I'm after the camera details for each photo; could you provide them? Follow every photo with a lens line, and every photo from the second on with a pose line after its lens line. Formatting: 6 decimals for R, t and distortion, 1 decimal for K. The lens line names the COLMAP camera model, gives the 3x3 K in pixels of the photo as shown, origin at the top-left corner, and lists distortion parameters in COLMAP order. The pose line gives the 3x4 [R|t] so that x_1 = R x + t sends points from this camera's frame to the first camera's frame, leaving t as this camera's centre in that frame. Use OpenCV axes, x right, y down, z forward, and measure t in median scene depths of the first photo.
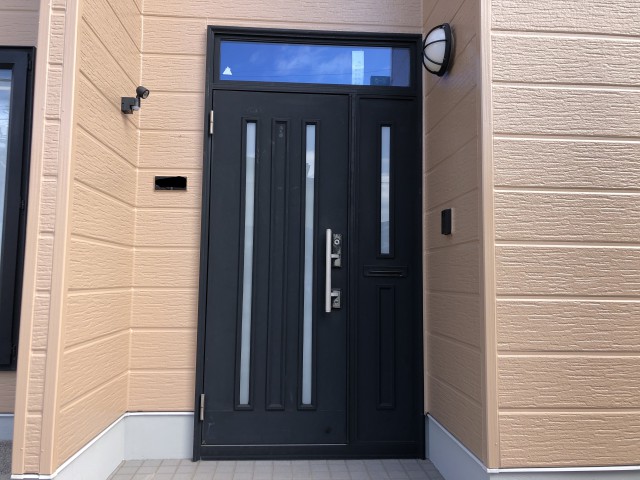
lens RADIAL K [[522.6, 0, 320.0], [0, 522.6, 240.0], [0, 0, 1]] dist [0.113423, -0.117020]
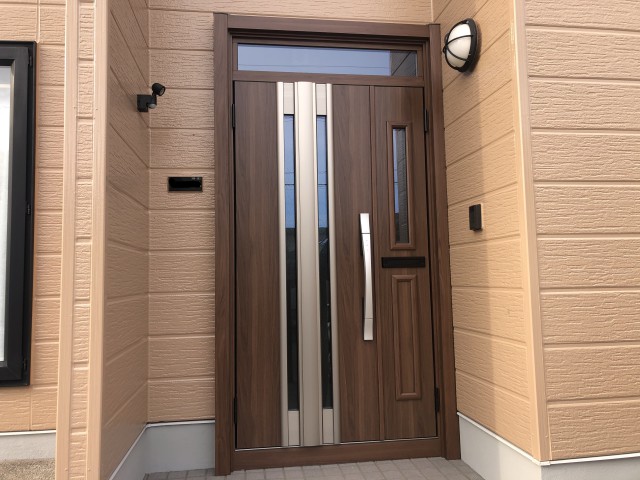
lens RADIAL K [[522.6, 0, 320.0], [0, 522.6, 240.0], [0, 0, 1]] dist [0.113423, -0.117020]
pose [[0.996532, -0.025994, 0.079042, -0.135872], [0.025759, 0.999660, 0.003983, -0.003012], [-0.079119, -0.001933, 0.996863, 0.023487]]
